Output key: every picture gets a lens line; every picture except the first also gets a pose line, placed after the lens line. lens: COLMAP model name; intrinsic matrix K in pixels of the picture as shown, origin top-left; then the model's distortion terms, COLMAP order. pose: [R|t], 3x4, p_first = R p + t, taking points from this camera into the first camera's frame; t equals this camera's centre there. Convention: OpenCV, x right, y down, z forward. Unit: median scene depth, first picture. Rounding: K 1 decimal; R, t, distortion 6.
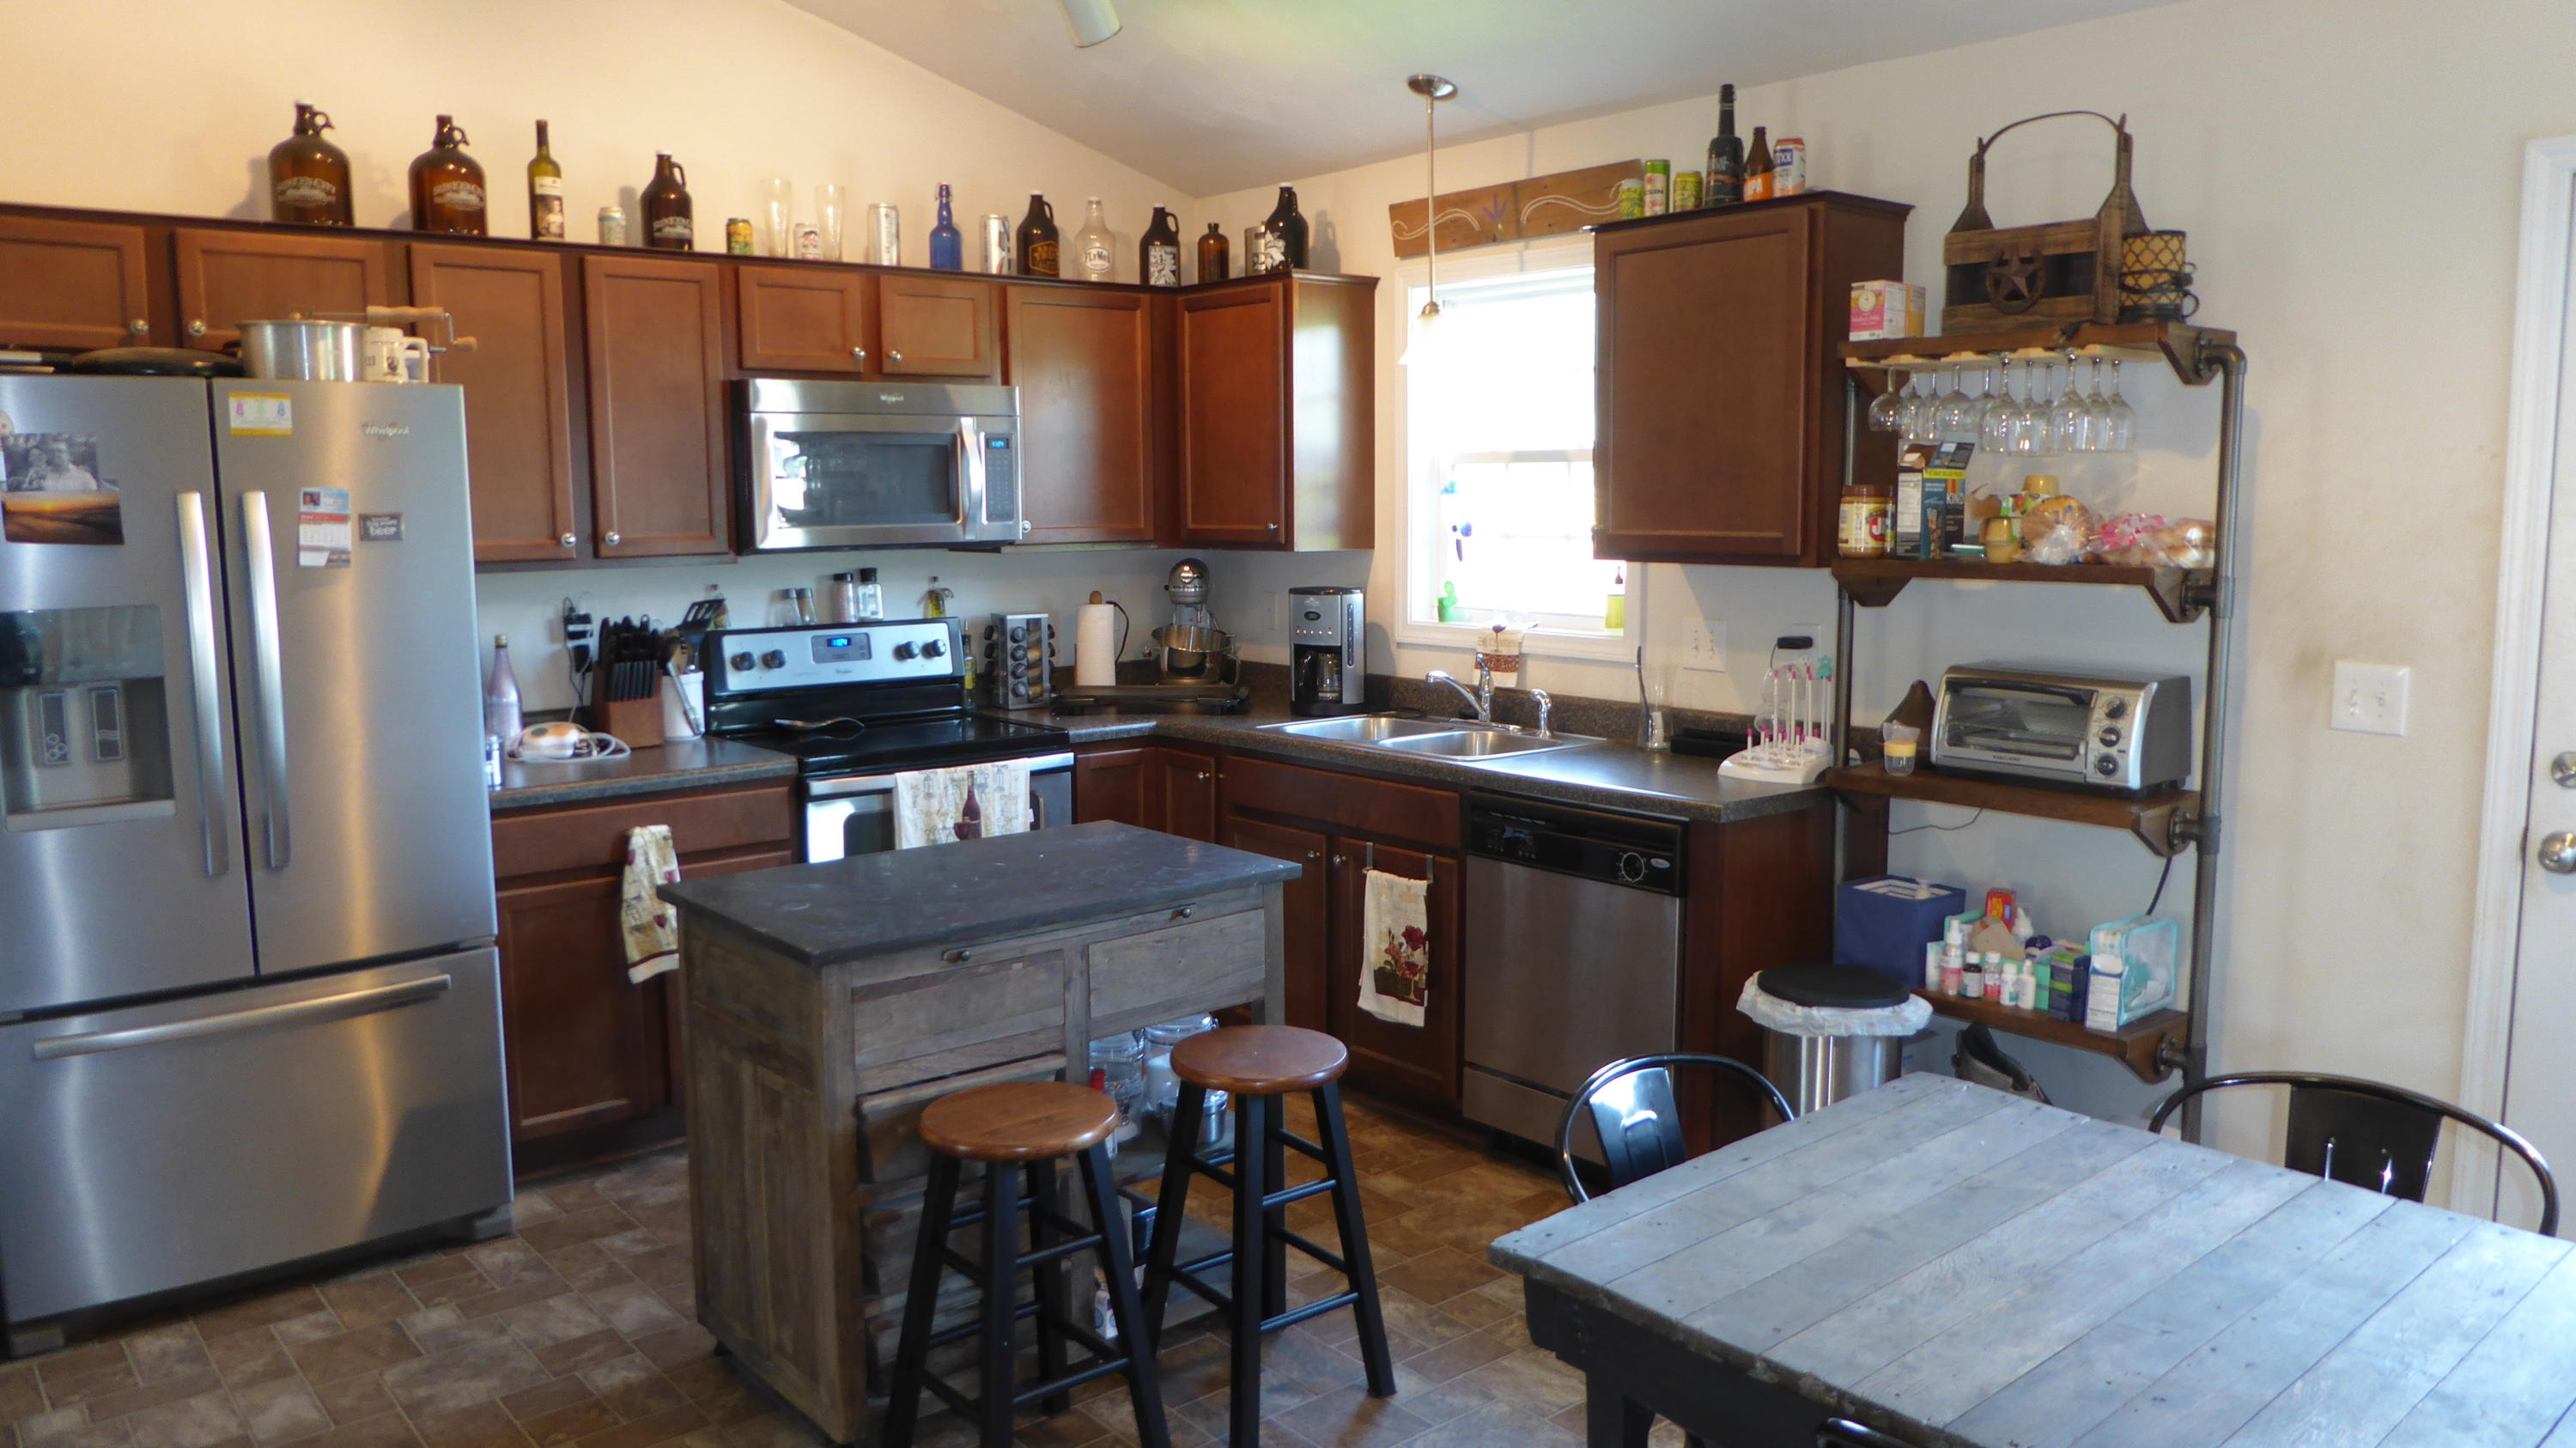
lens RADIAL K [[1860.9, 0, 1312.8], [0, 1860.9, 726.6], [0, 0, 1]] dist [-0.022296, 0.010344]
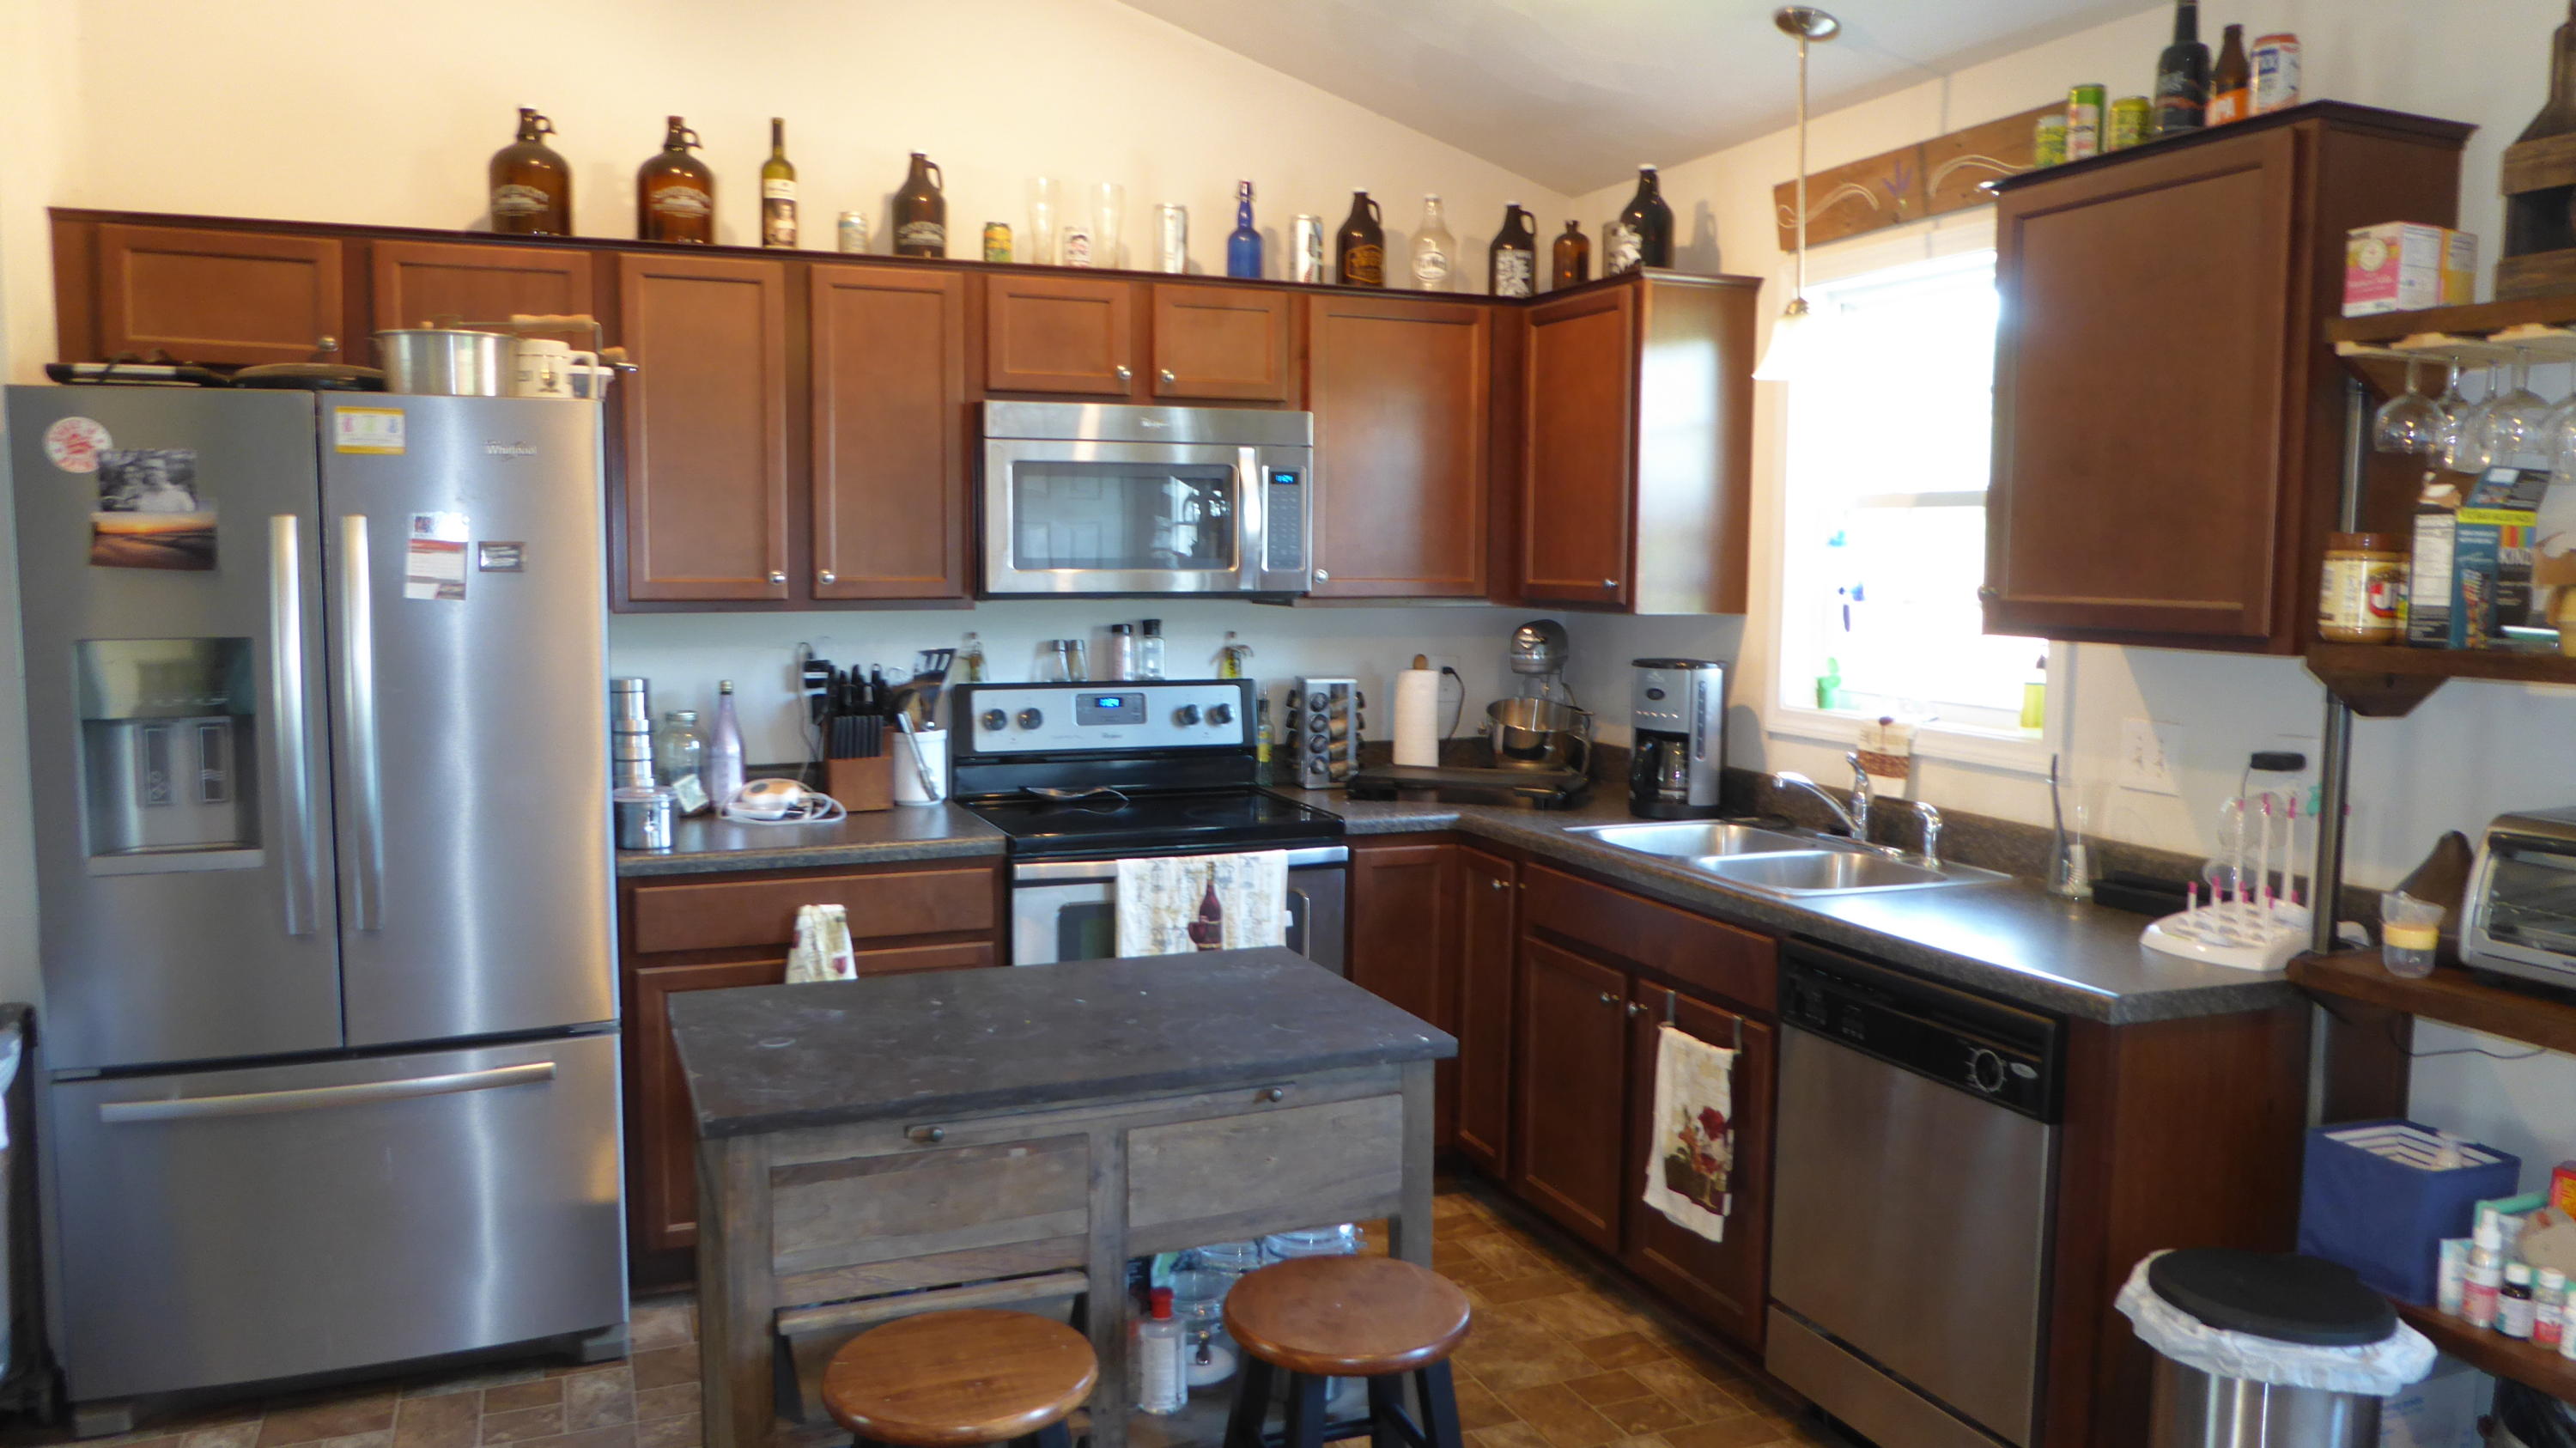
lens RADIAL K [[1860.9, 0, 1308.3], [0, 1860.9, 724.9], [0, 0, 1]] dist [-0.022296, 0.010344]
pose [[0.952744, 0.044044, -0.300565, 0.124206], [-0.053929, 0.998240, -0.024665, -0.022544], [0.298949, 0.039709, 0.953442, 0.231530]]
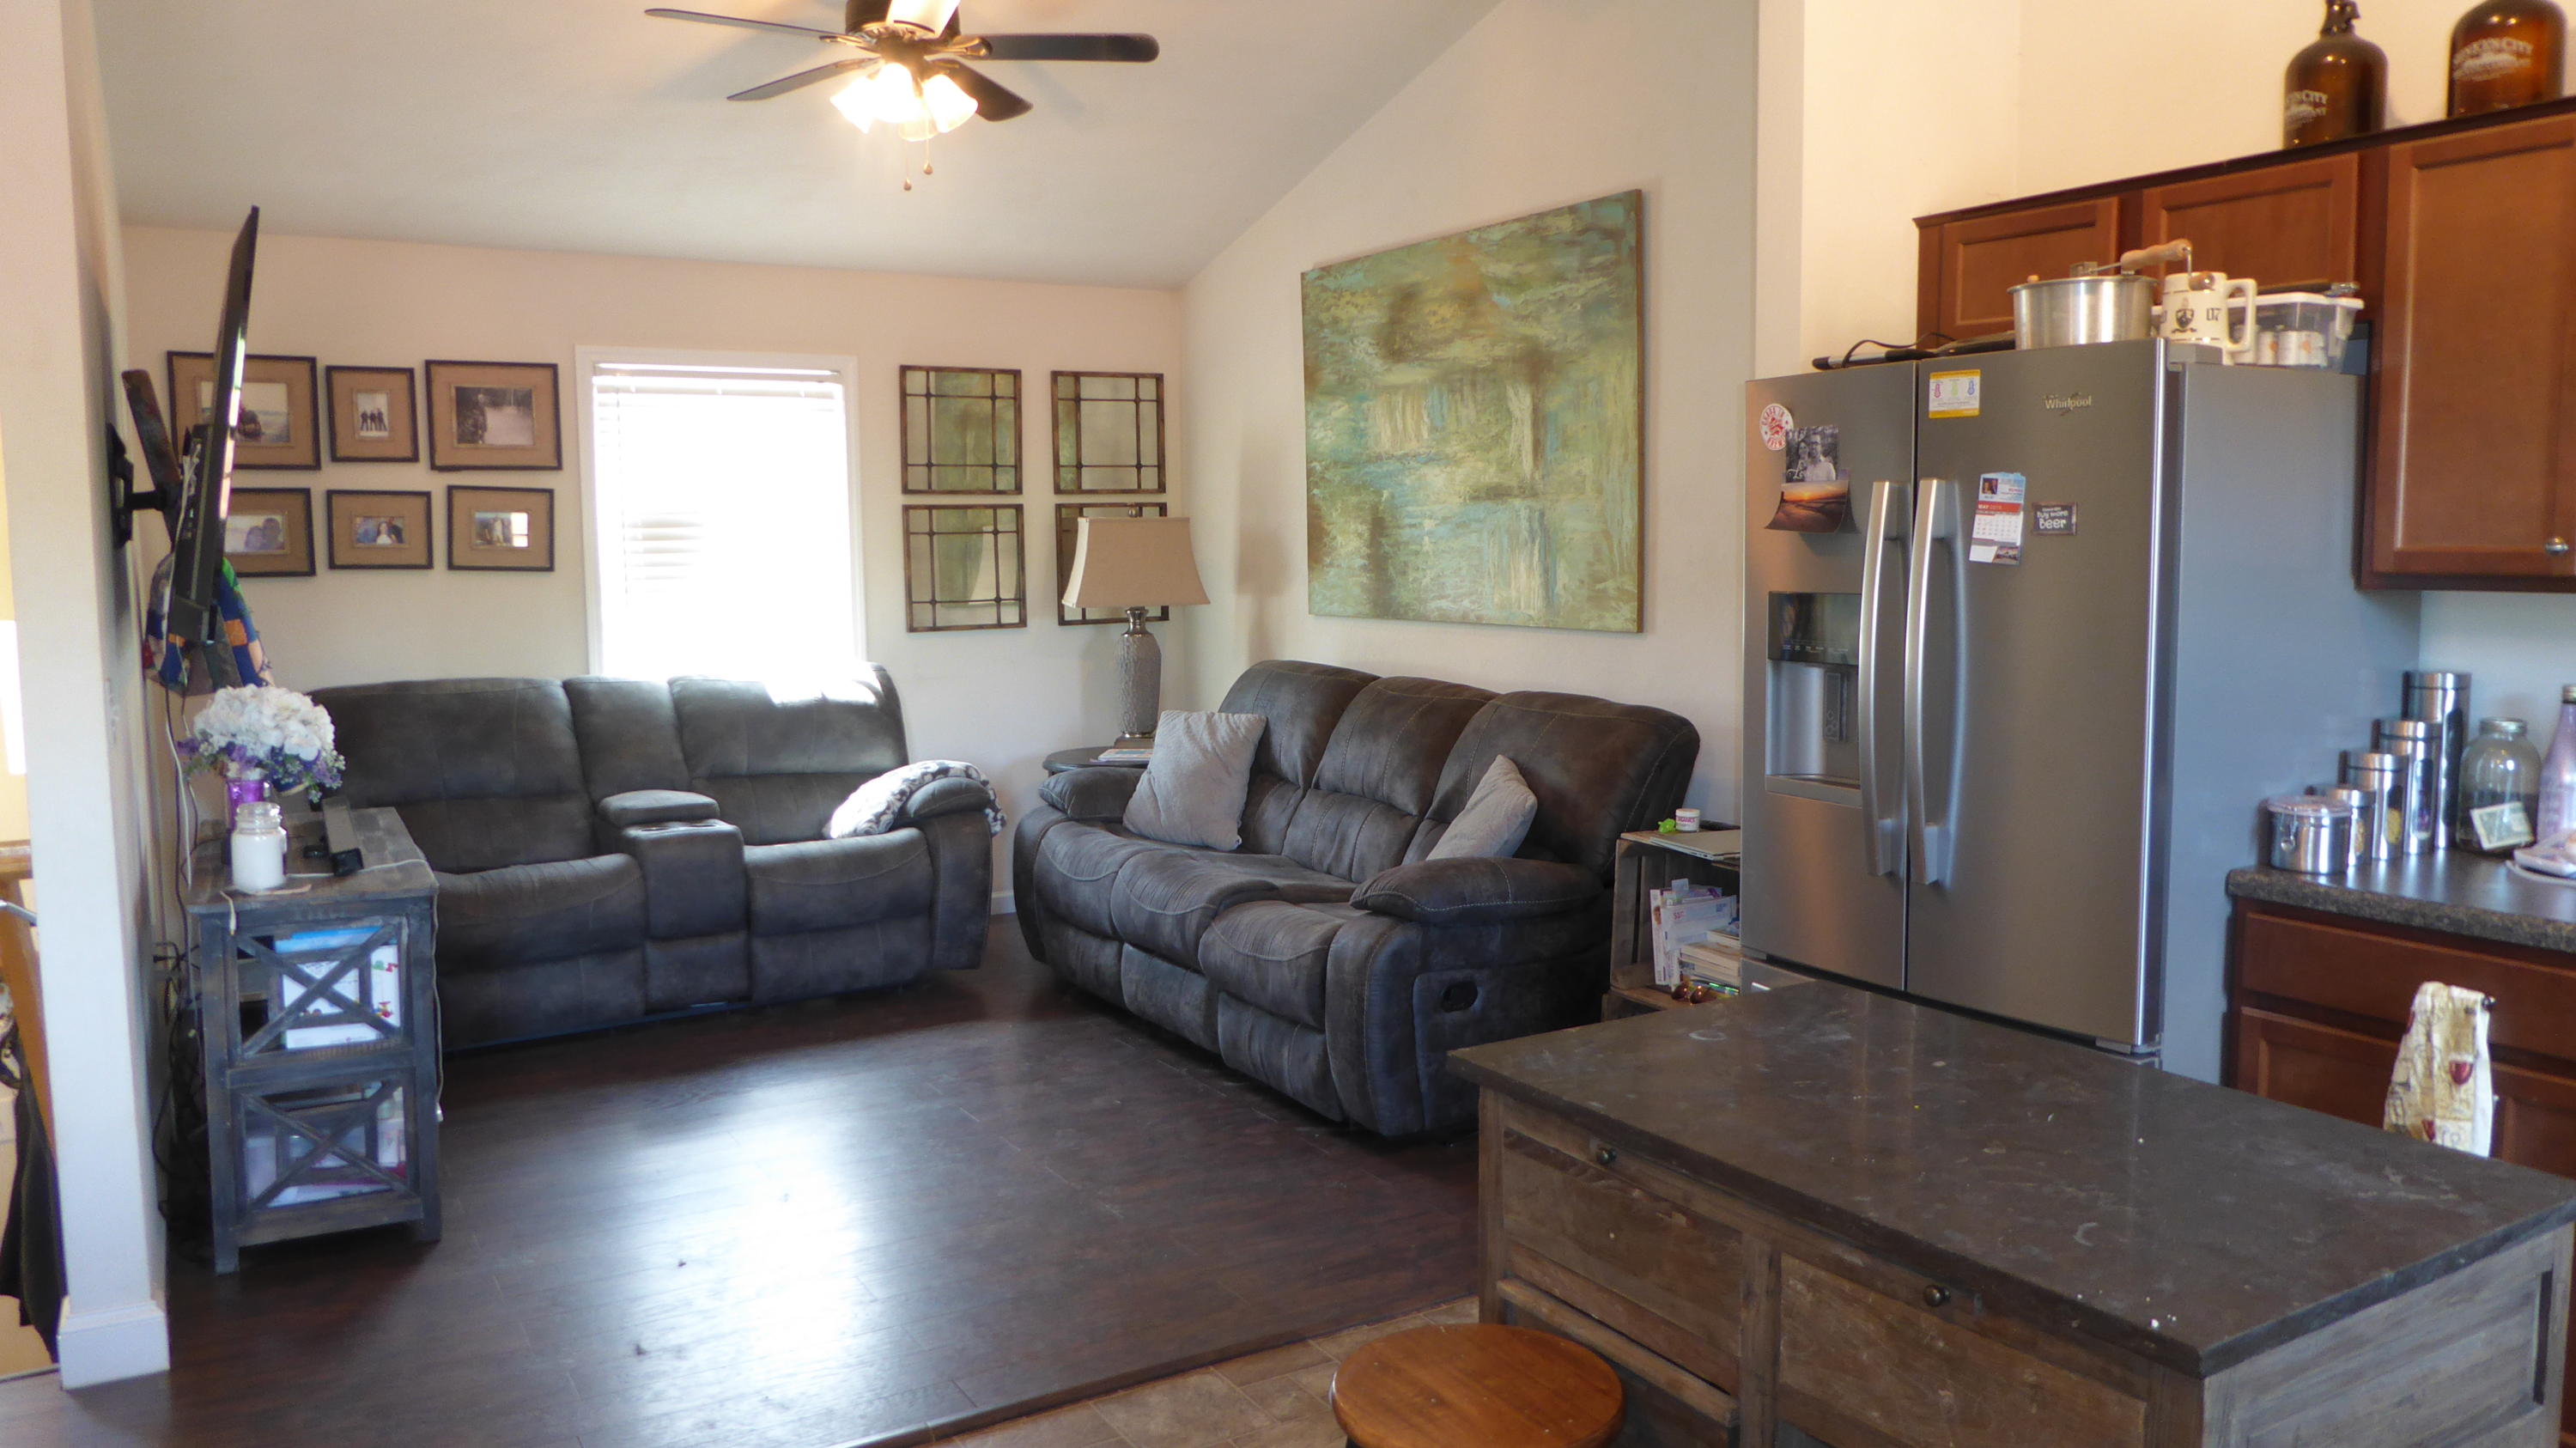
lens RADIAL K [[1860.9, 0, 1278.4], [0, 1860.9, 720.5], [0, 0, 1]] dist [-0.022296, 0.010344]
pose [[-0.149917, 0.111310, -0.982413, 0.334793], [-0.119099, 0.984374, 0.129707, -0.074319], [0.981499, 0.136450, -0.134318, 0.681400]]
